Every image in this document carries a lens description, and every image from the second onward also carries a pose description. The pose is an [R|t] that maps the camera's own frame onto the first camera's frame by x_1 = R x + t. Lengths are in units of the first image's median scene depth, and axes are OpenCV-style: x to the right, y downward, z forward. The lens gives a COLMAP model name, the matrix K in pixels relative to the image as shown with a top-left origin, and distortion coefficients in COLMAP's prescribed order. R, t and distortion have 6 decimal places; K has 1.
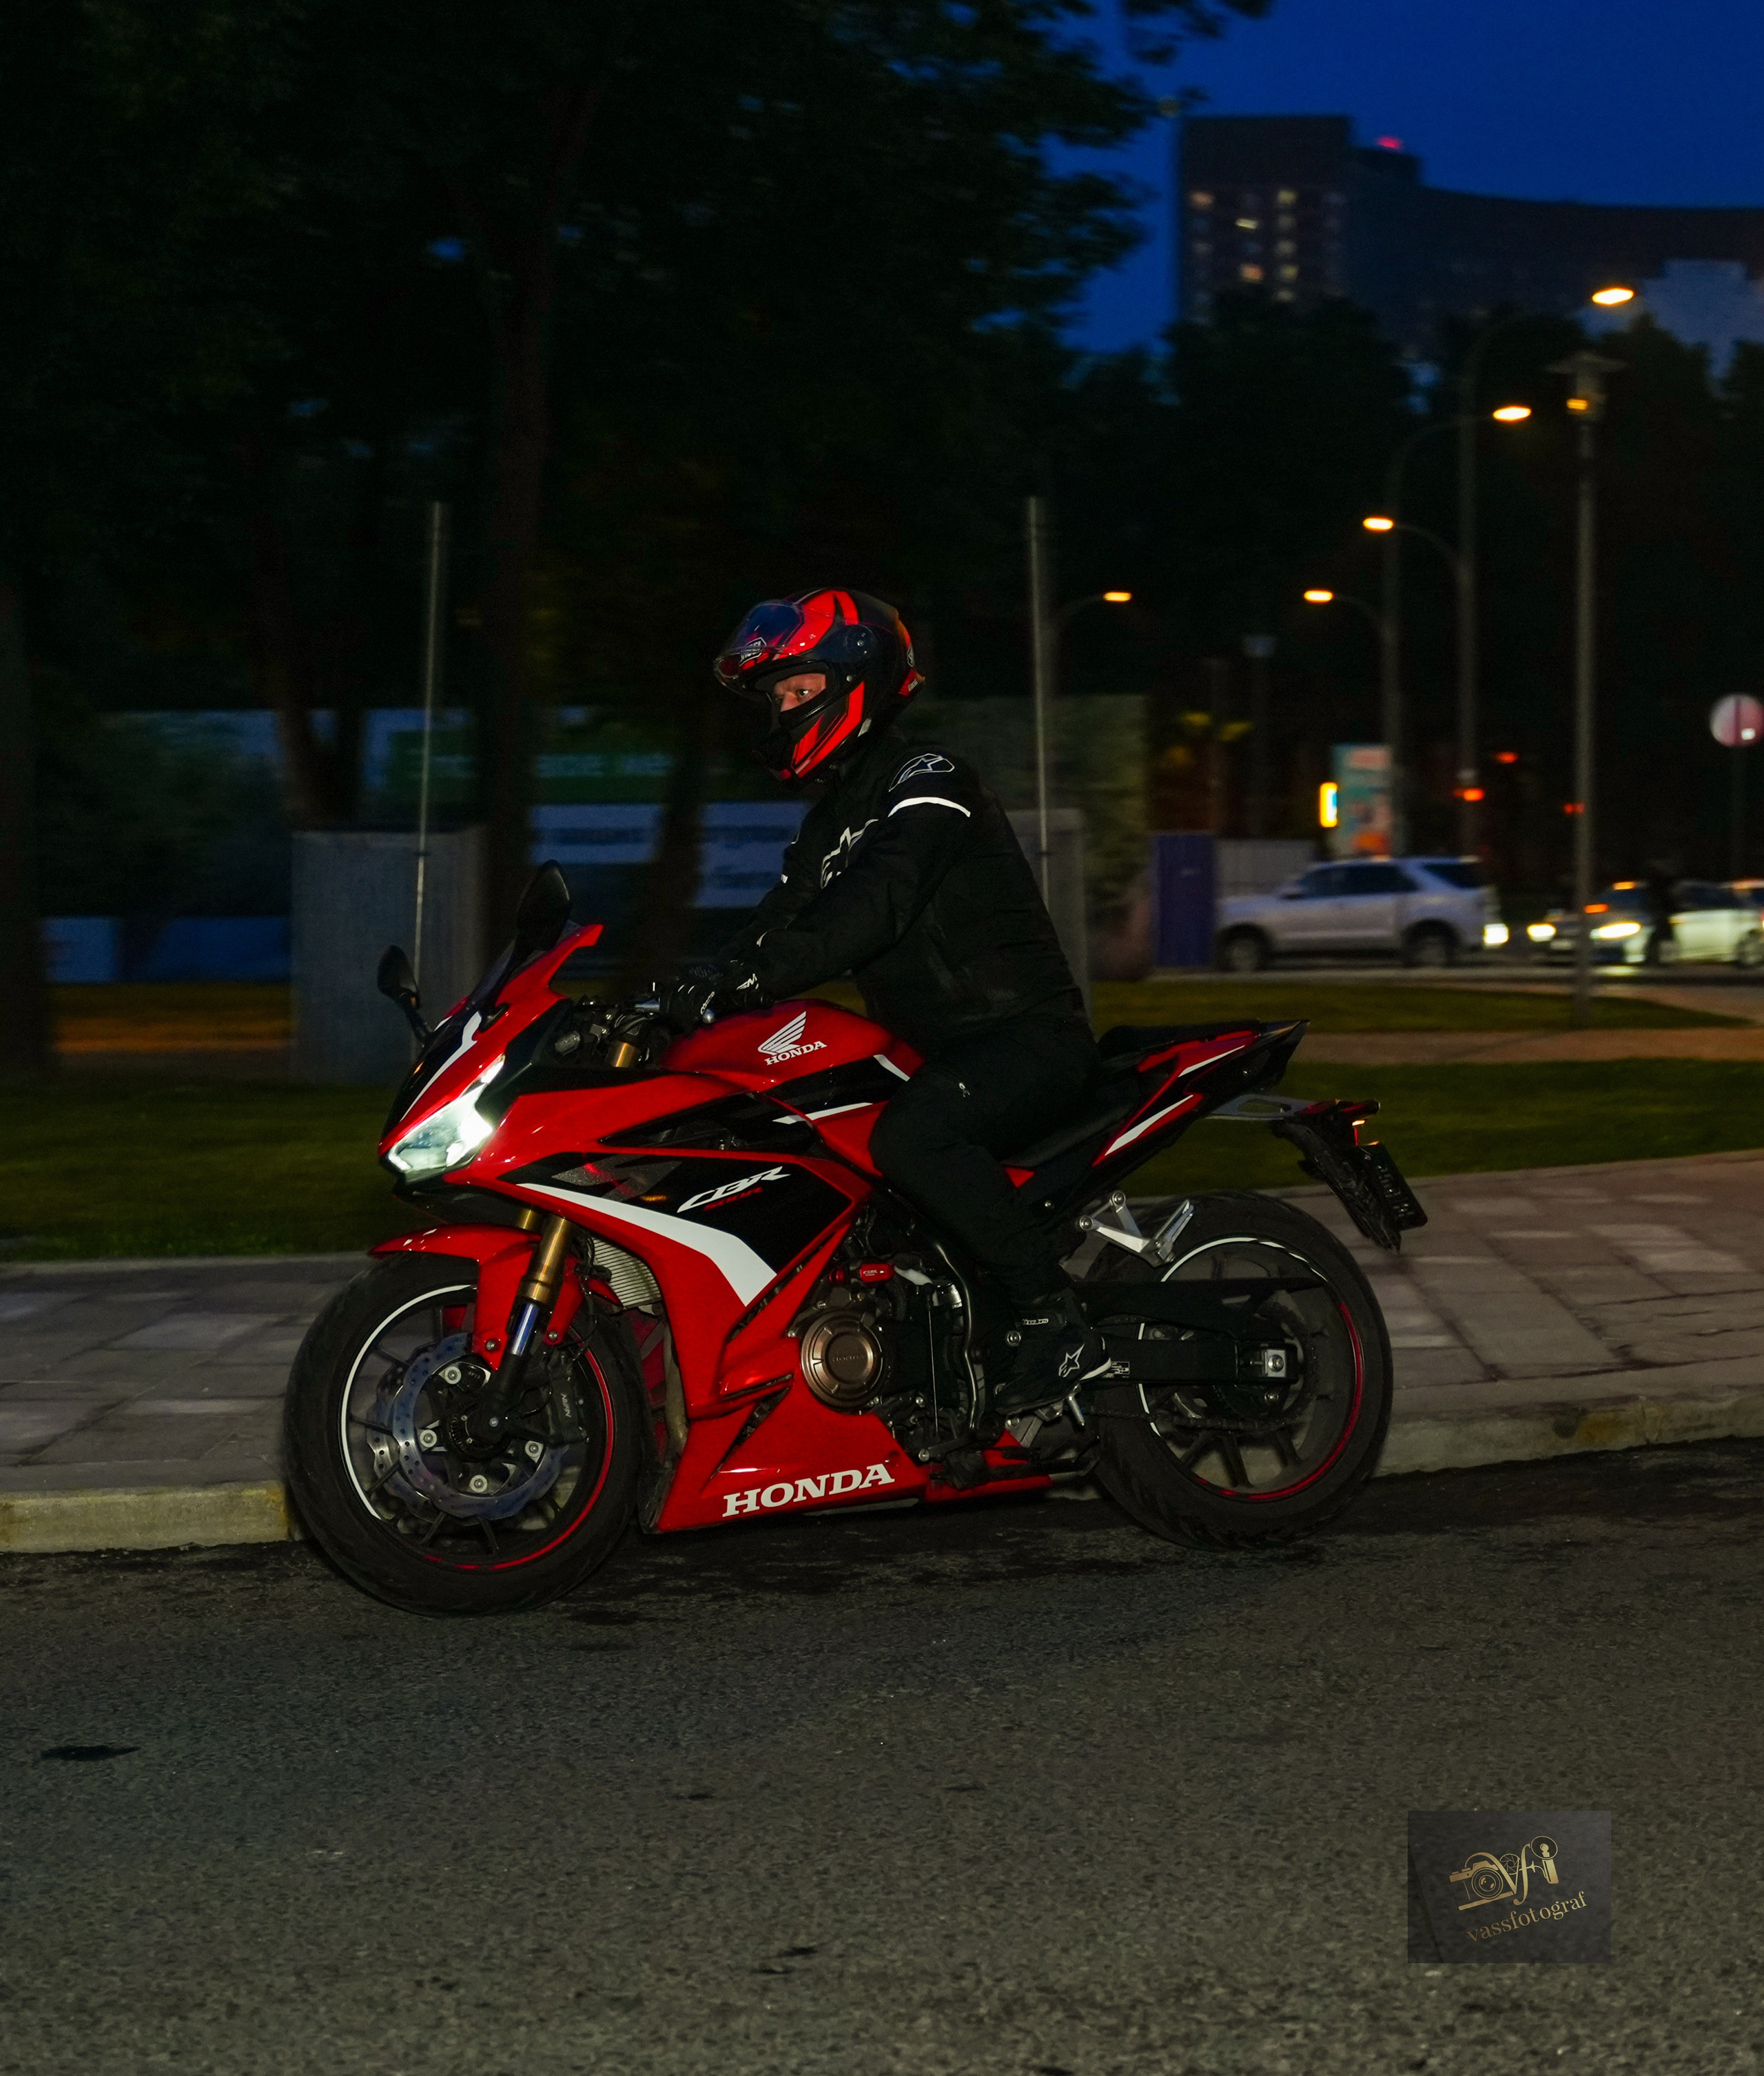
lens RADIAL K [[4155.4, 0, 1081.9], [0, 4155.4, 1042.1], [0, 0, 1]] dist [0.012461, -0.066360]
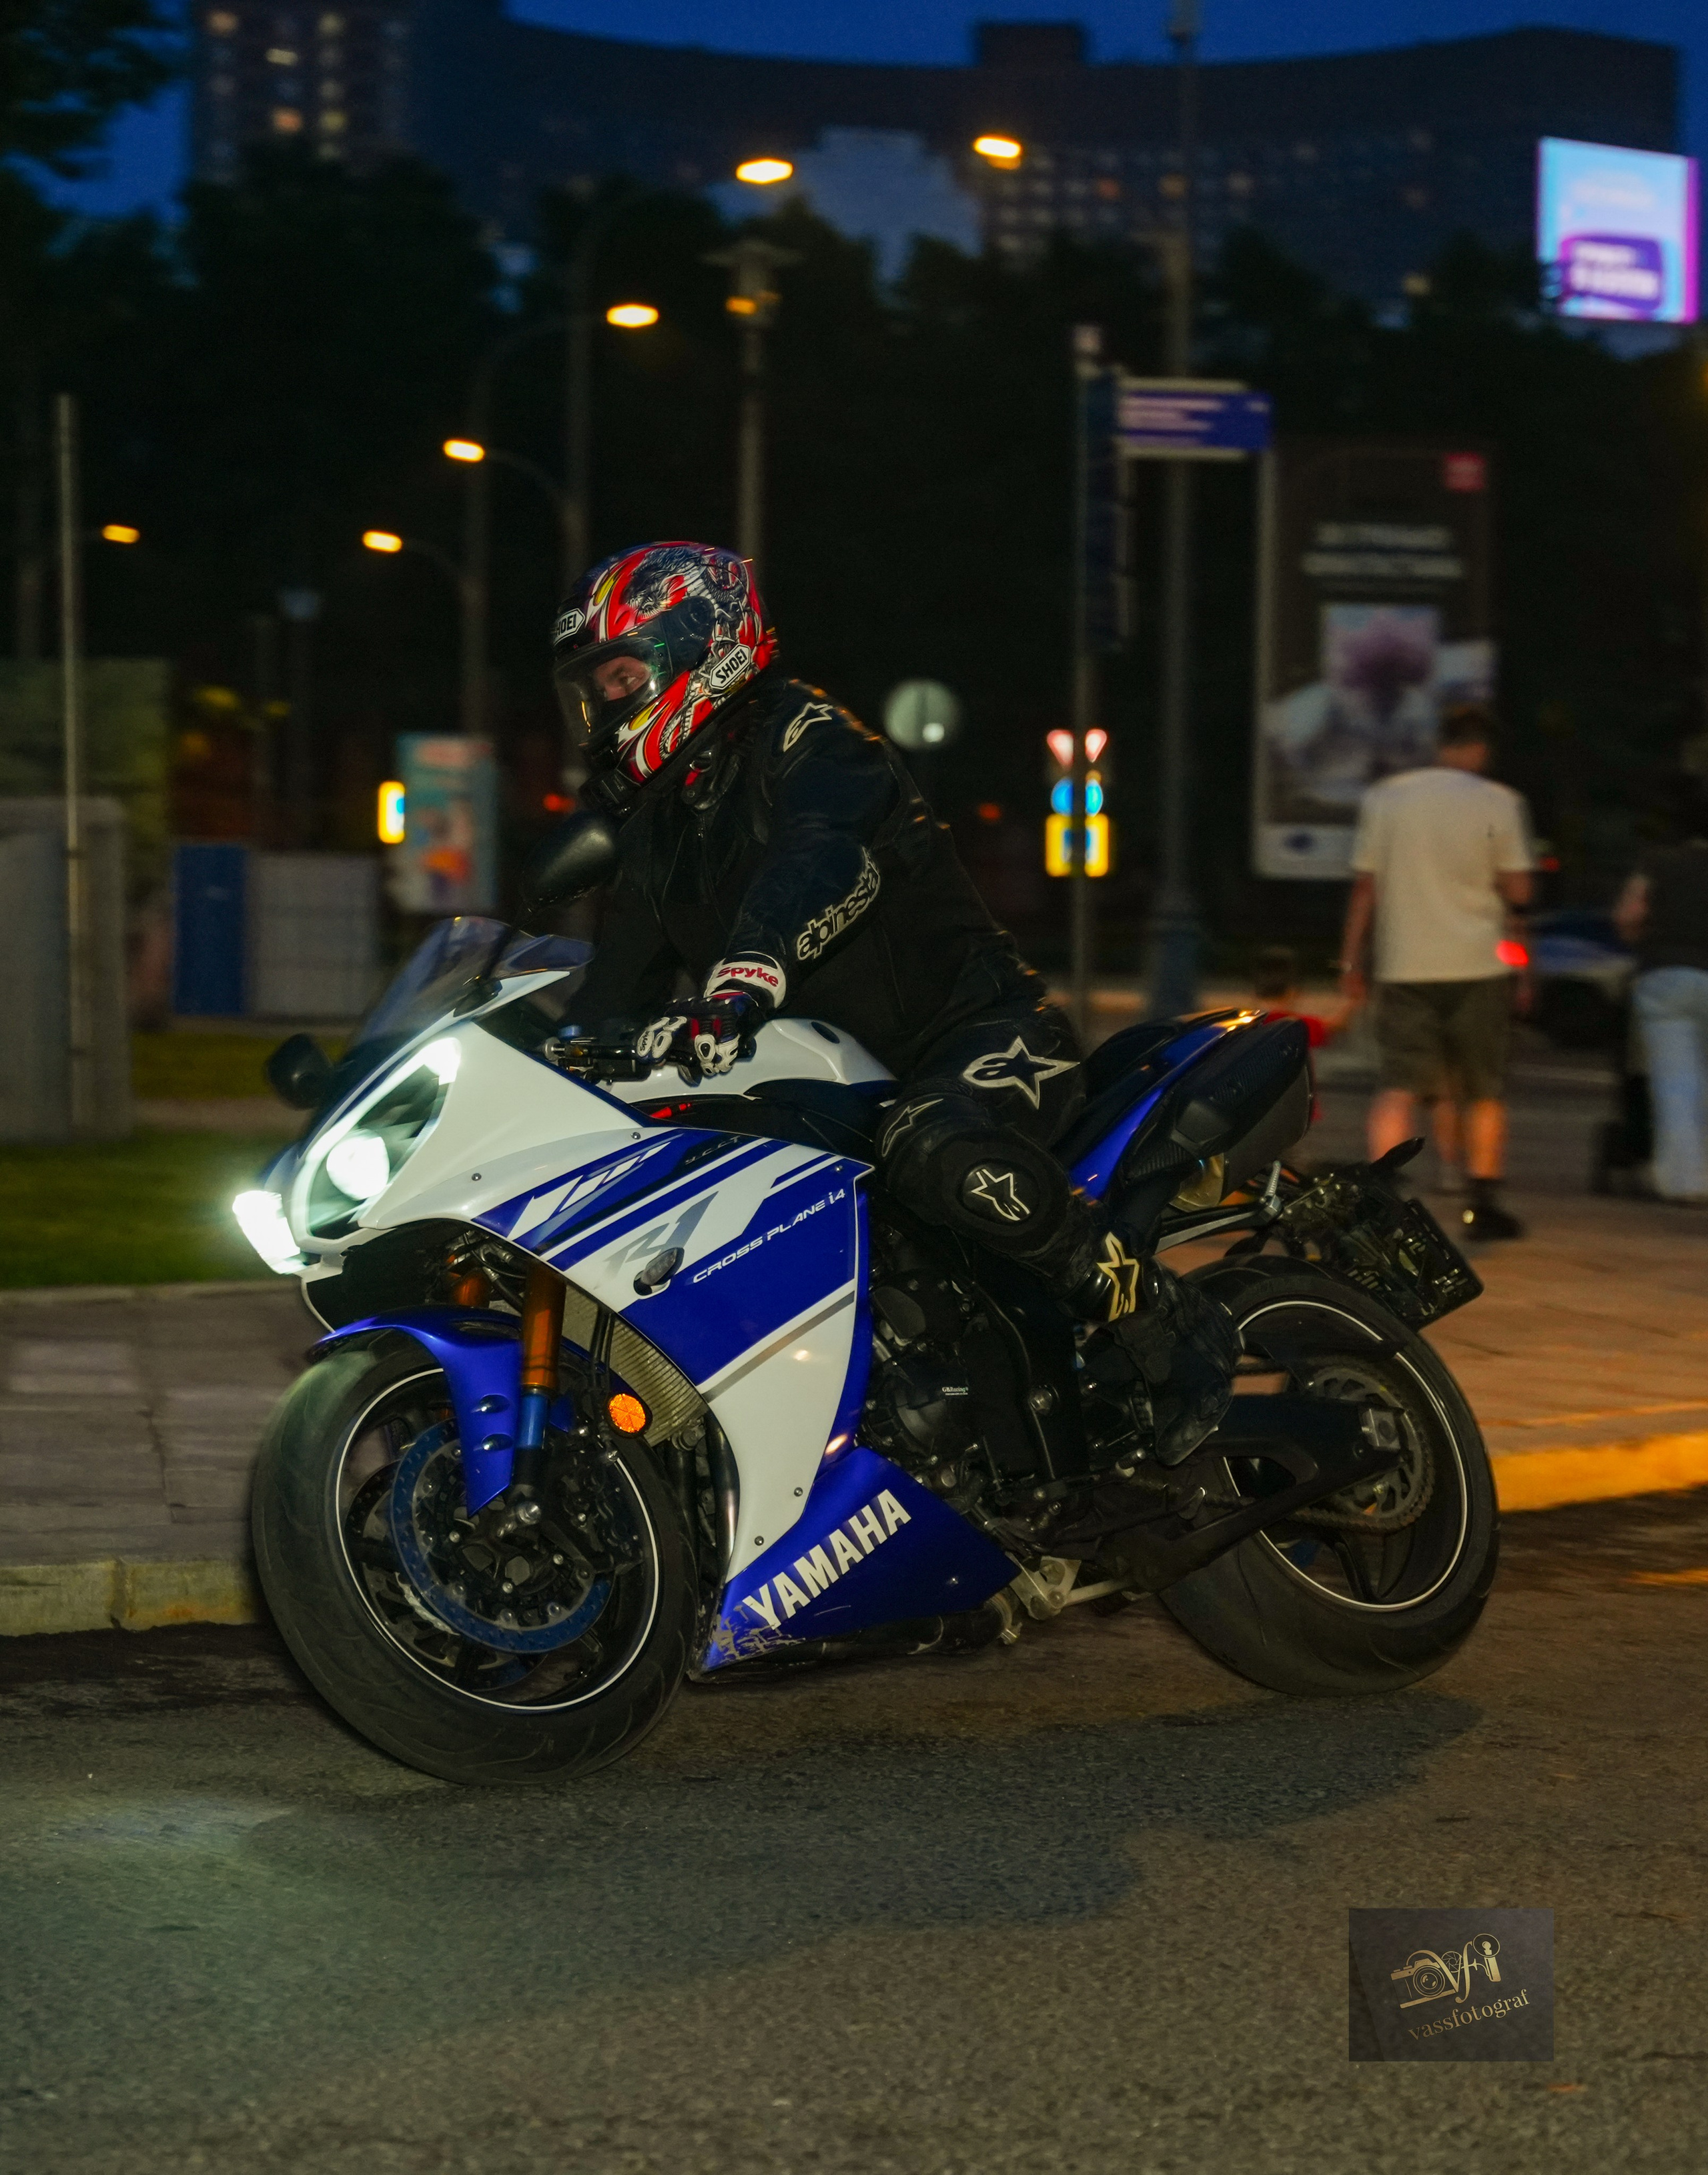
lens RADIAL K [[5421.7, 0, 858.0], [0, 5421.7, 1136.2], [0, 0, 1]] dist [0.007071, 0.087031]
pose [[0.988205, 0.014571, 0.152442, -0.060230], [-0.014677, 0.999892, -0.000432, 0.019494], [-0.152432, -0.001811, 0.988312, -0.092178]]
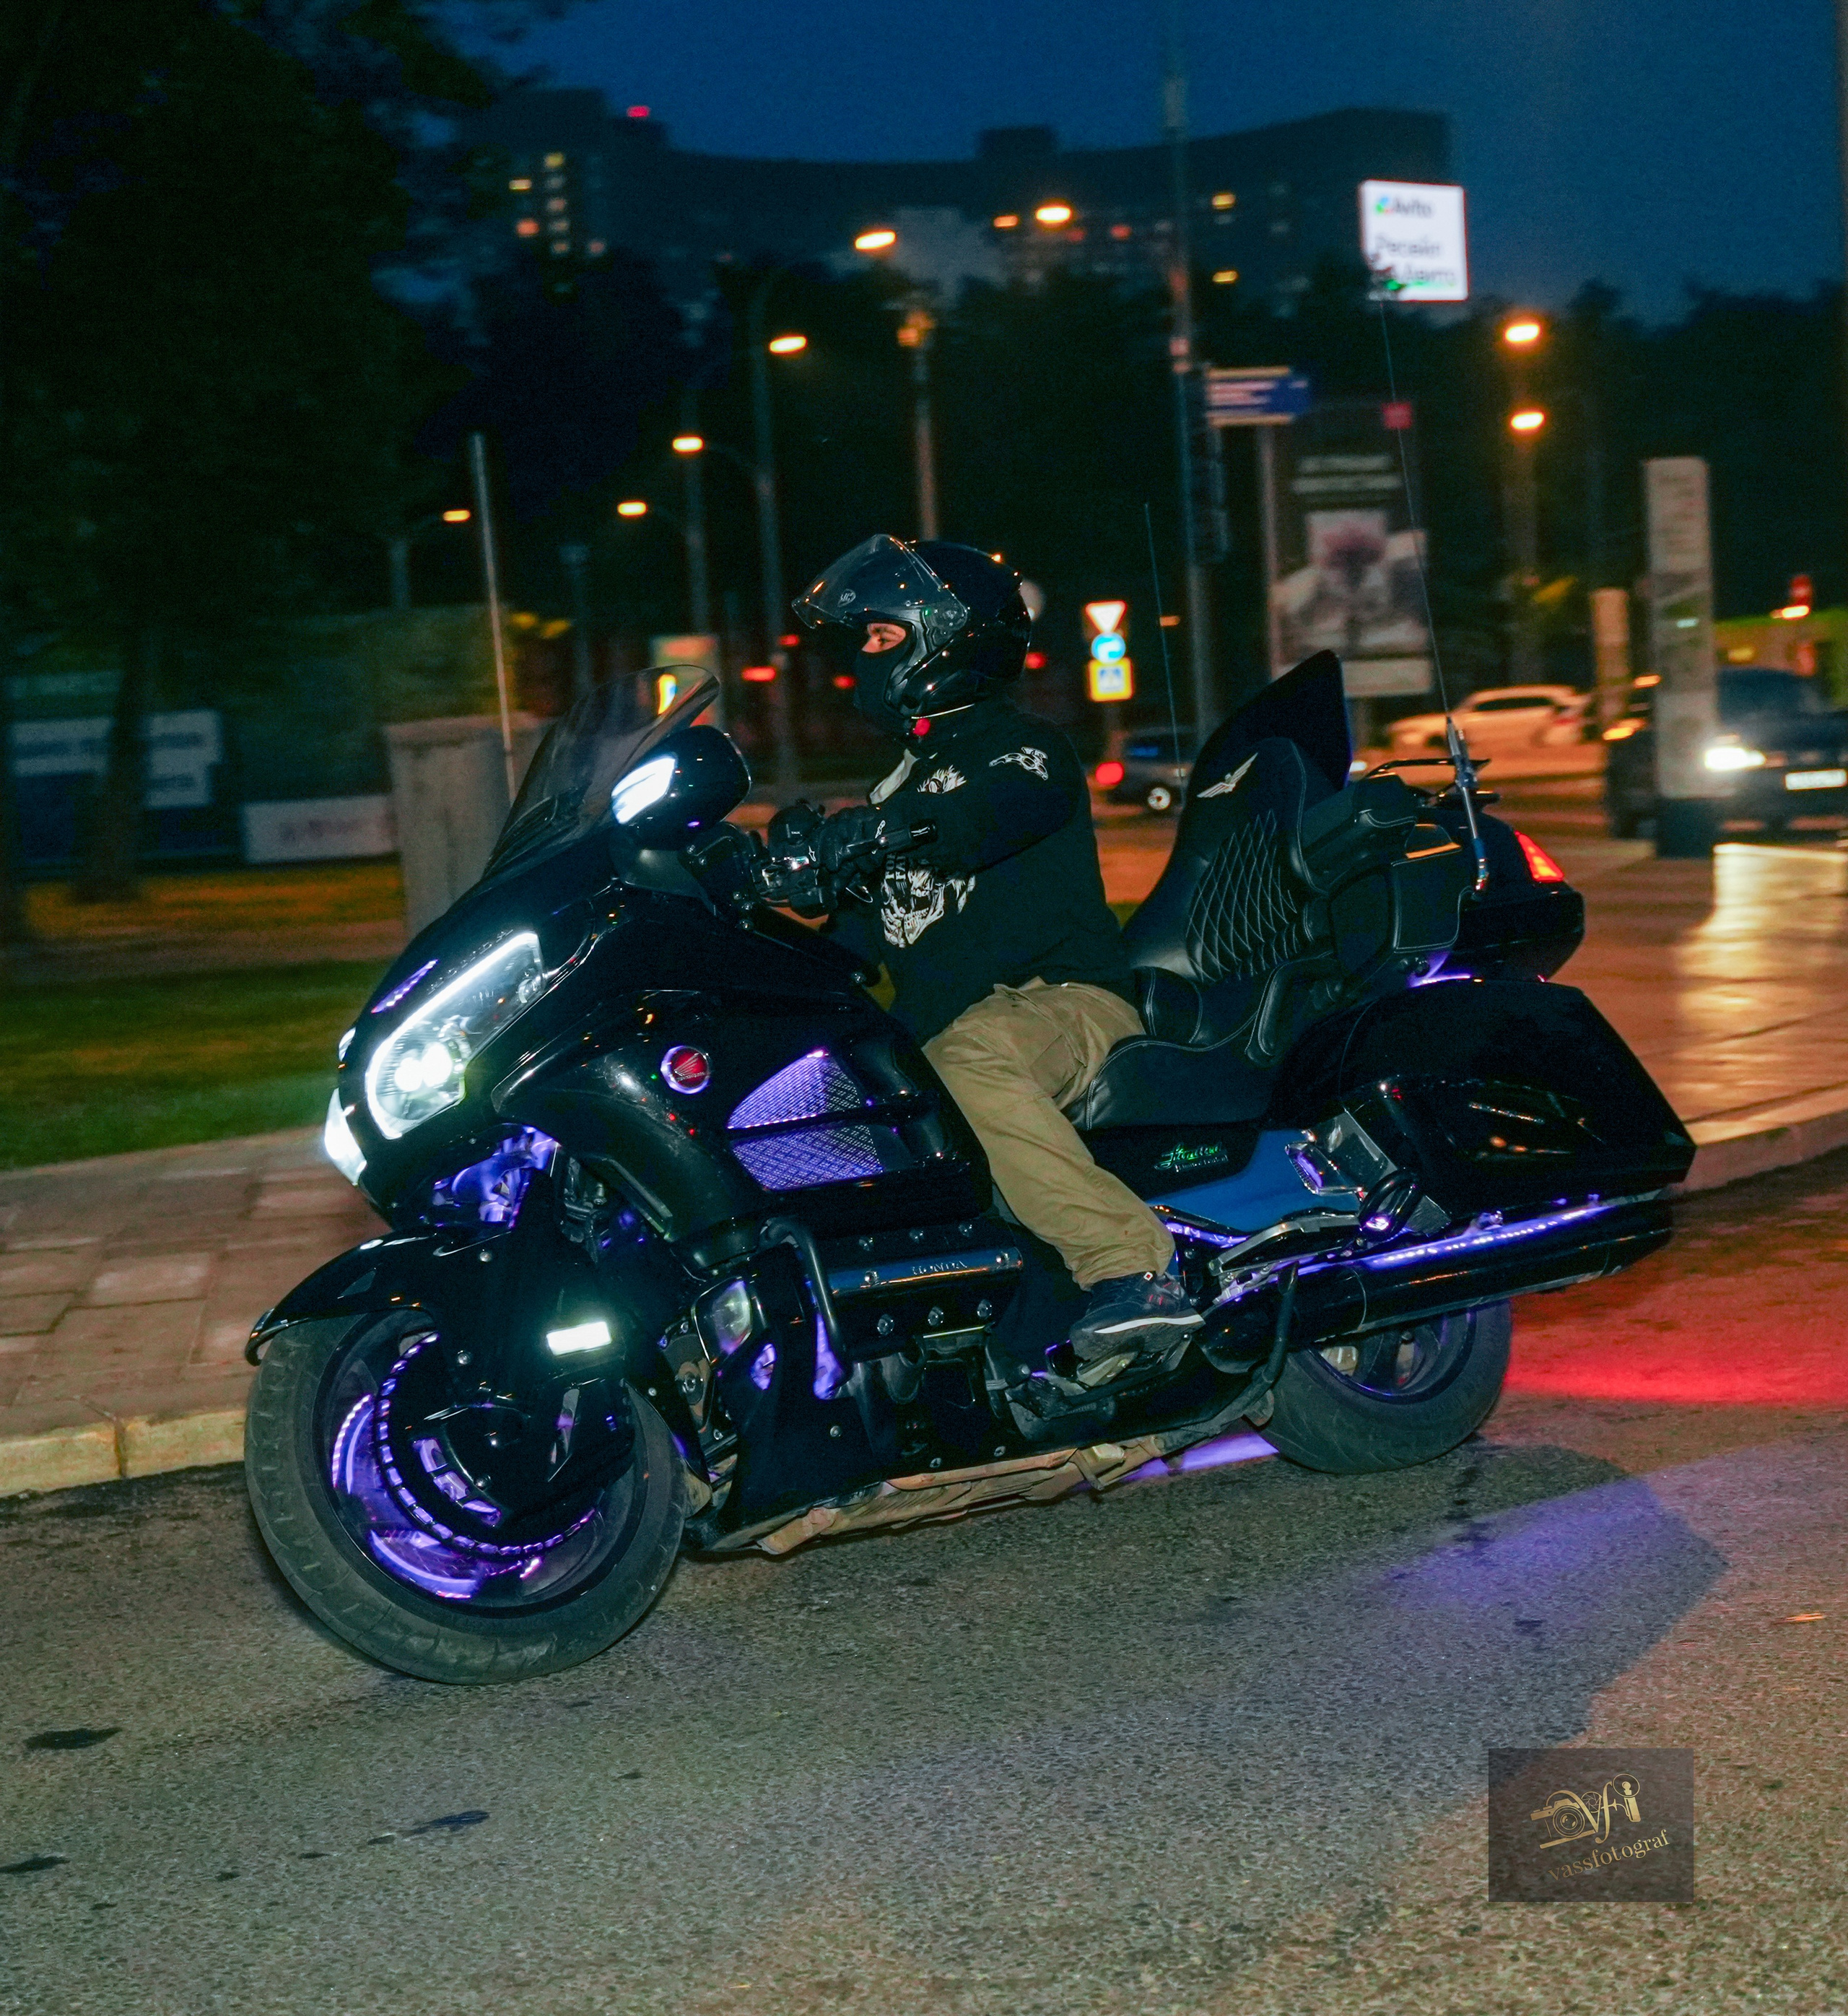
lens RADIAL K [[3506.1, 0, 992.1], [0, 3506.1, 1055.7], [0, 0, 1]] dist [0.018322, -0.132608]
pose [[0.983183, -0.065565, 0.170449, -0.162398], [0.056956, 0.996865, 0.054922, -0.029839], [-0.173515, -0.044290, 0.983835, 0.137819]]
